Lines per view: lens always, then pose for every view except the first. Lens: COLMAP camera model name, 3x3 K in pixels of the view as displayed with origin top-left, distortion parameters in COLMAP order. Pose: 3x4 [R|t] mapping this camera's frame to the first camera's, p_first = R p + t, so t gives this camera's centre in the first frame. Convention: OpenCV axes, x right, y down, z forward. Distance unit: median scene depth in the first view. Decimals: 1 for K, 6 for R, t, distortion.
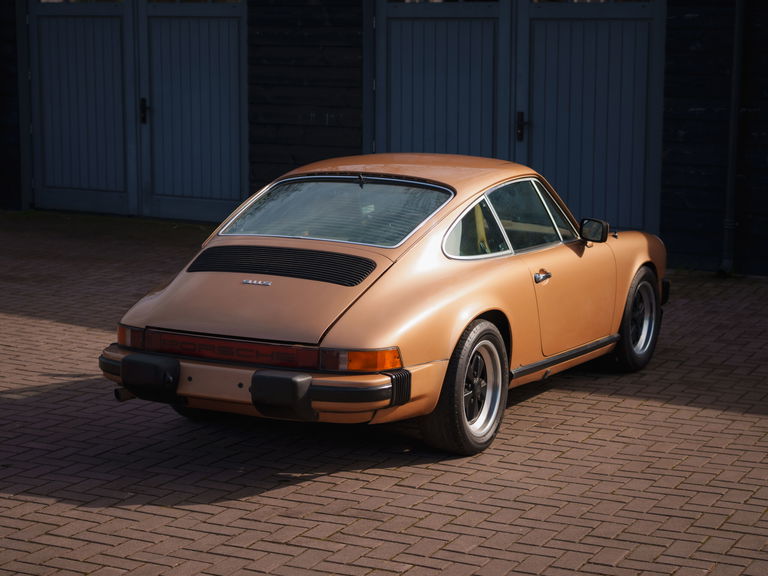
lens RADIAL K [[1911.5, 0, 380.0], [0, 1911.5, 288.0], [0, 0, 1]] dist [0.072528, 0.000000]
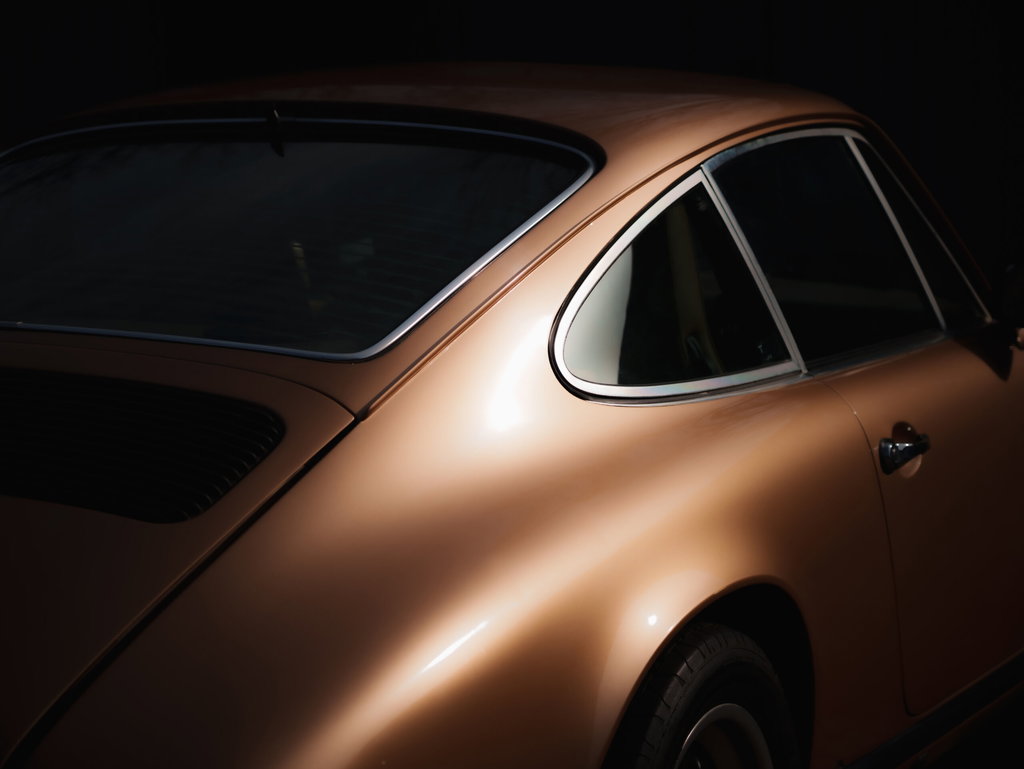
lens RADIAL K [[2683.3, 0, 506.1], [0, 2683.3, 382.7], [0, 0, 1]] dist [0.555445, 0.000000]
pose [[0.999832, -0.017611, 0.005003, 0.022822], [0.017661, 0.999792, -0.010191, -0.013396], [-0.004822, 0.010278, 0.999936, 0.602601]]
